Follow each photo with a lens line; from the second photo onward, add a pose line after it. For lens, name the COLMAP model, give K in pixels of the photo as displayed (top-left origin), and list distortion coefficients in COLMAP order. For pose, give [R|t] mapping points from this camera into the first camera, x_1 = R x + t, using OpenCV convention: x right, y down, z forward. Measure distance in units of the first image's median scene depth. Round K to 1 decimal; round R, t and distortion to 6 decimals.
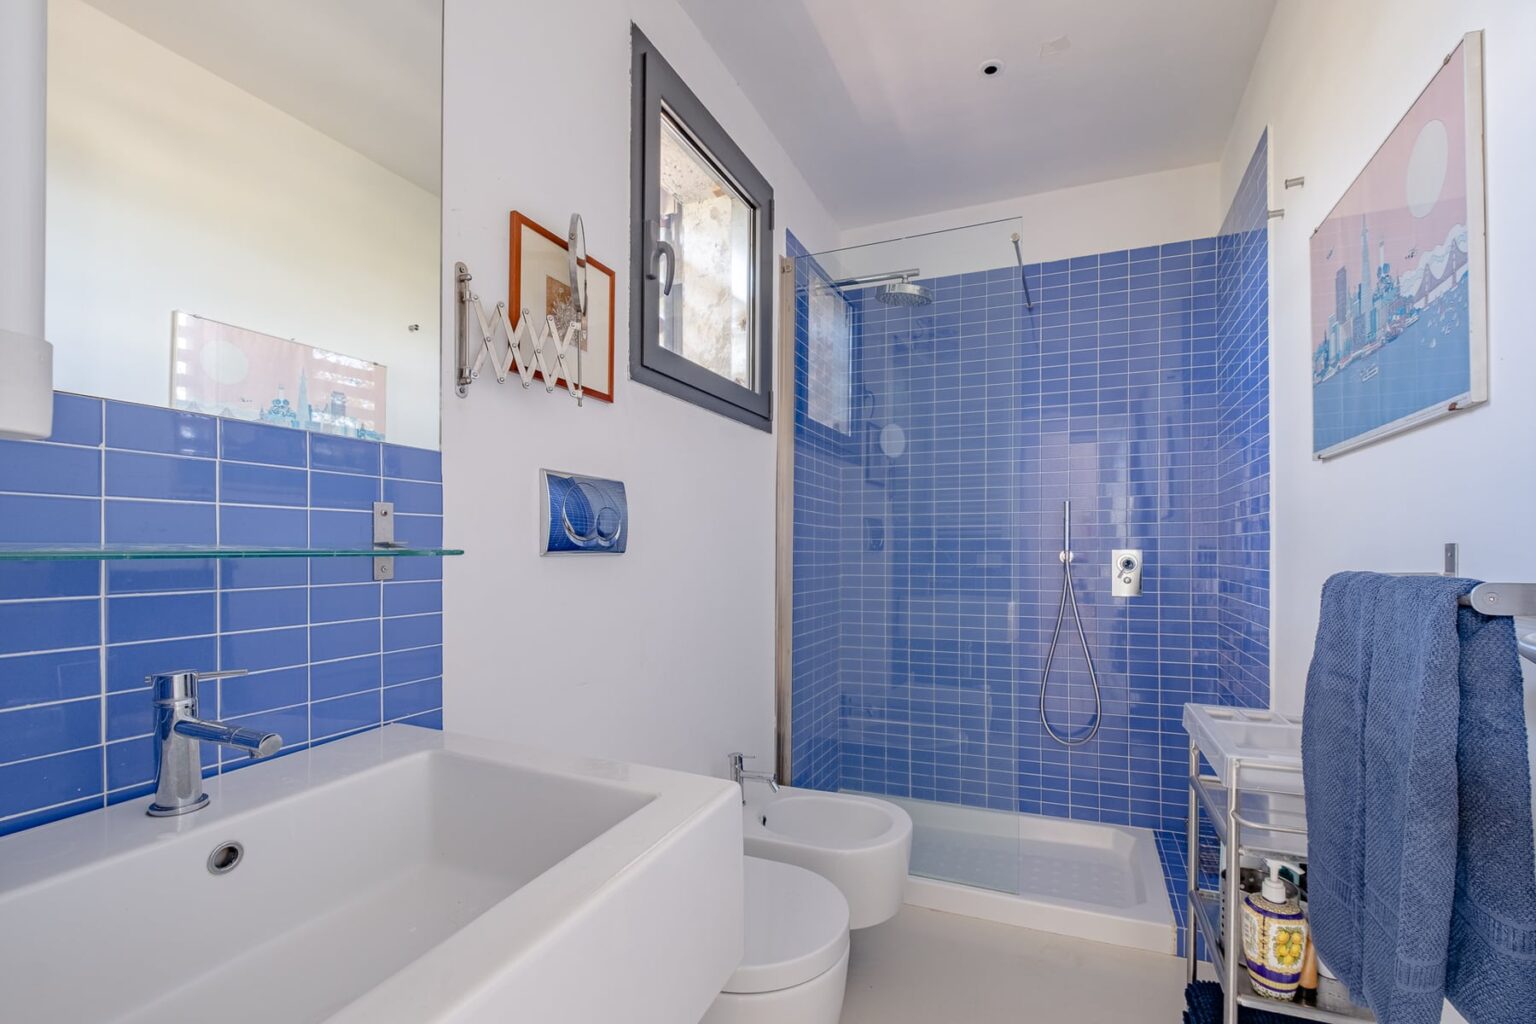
lens RADIAL K [[673.2, 0, 804.7], [0, 673.2, 547.5], [0, 0, 1]] dist [0.007020, -0.003642]
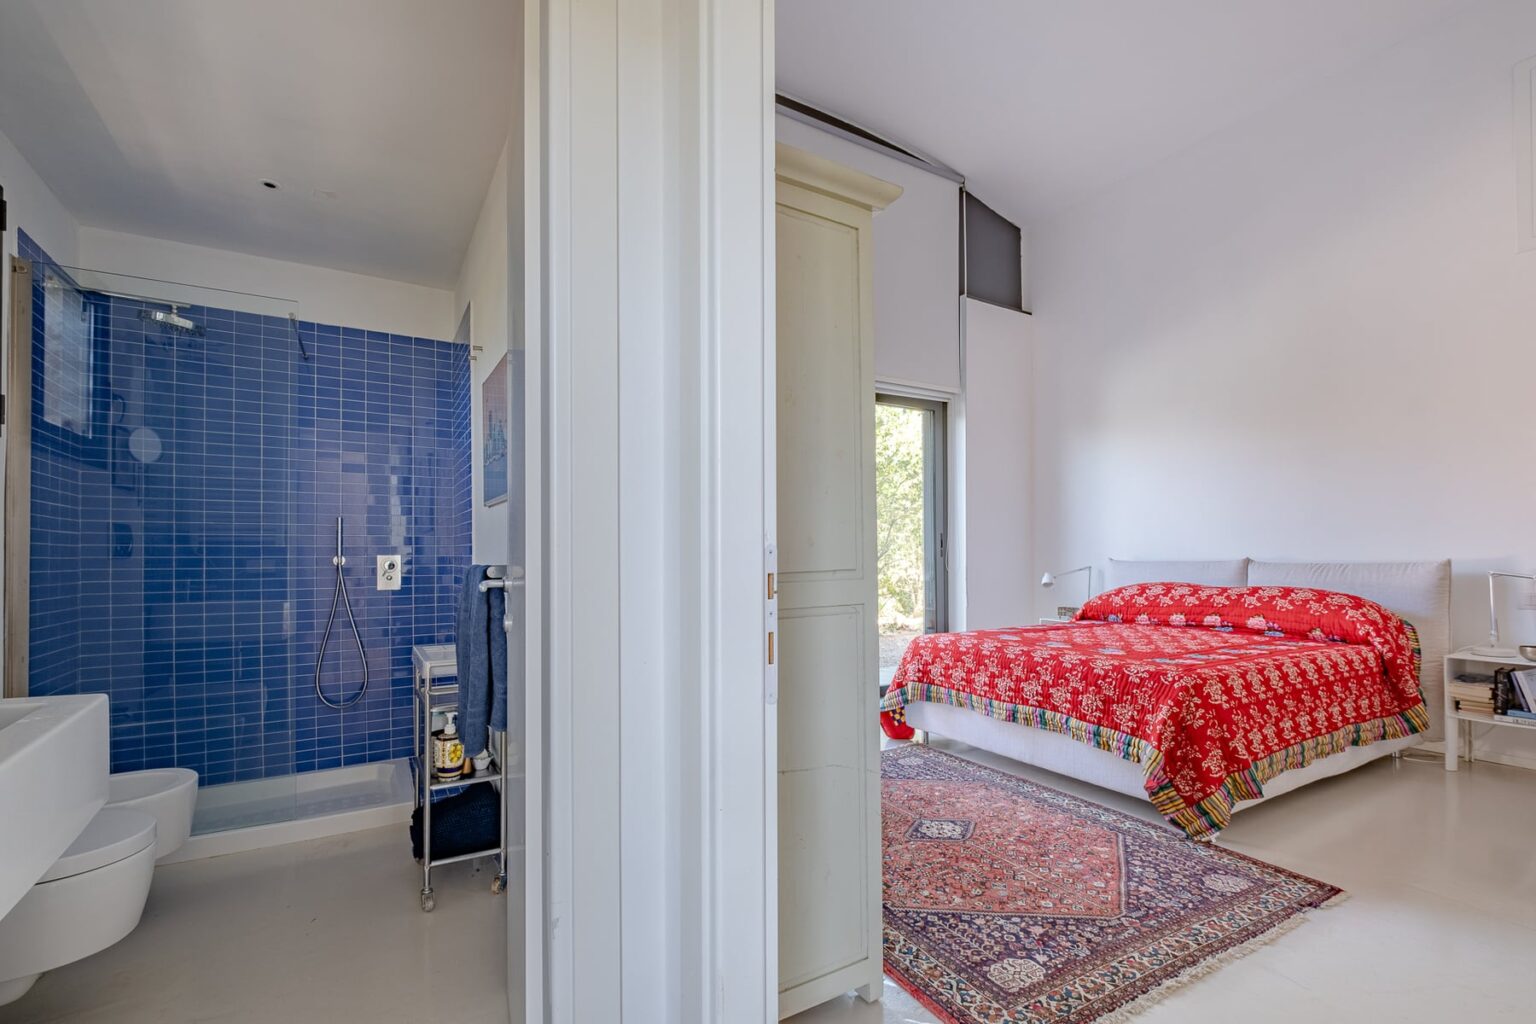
lens RADIAL K [[673.2, 0, 773.8], [0, 673.2, 554.1], [0, 0, 1]] dist [0.007020, -0.003642]
pose [[0.599813, -0.000259, 0.800140, -0.135734], [0.001962, 0.999997, -0.001147, 0.004175], [-0.800138, 0.002258, 0.599812, -0.411771]]
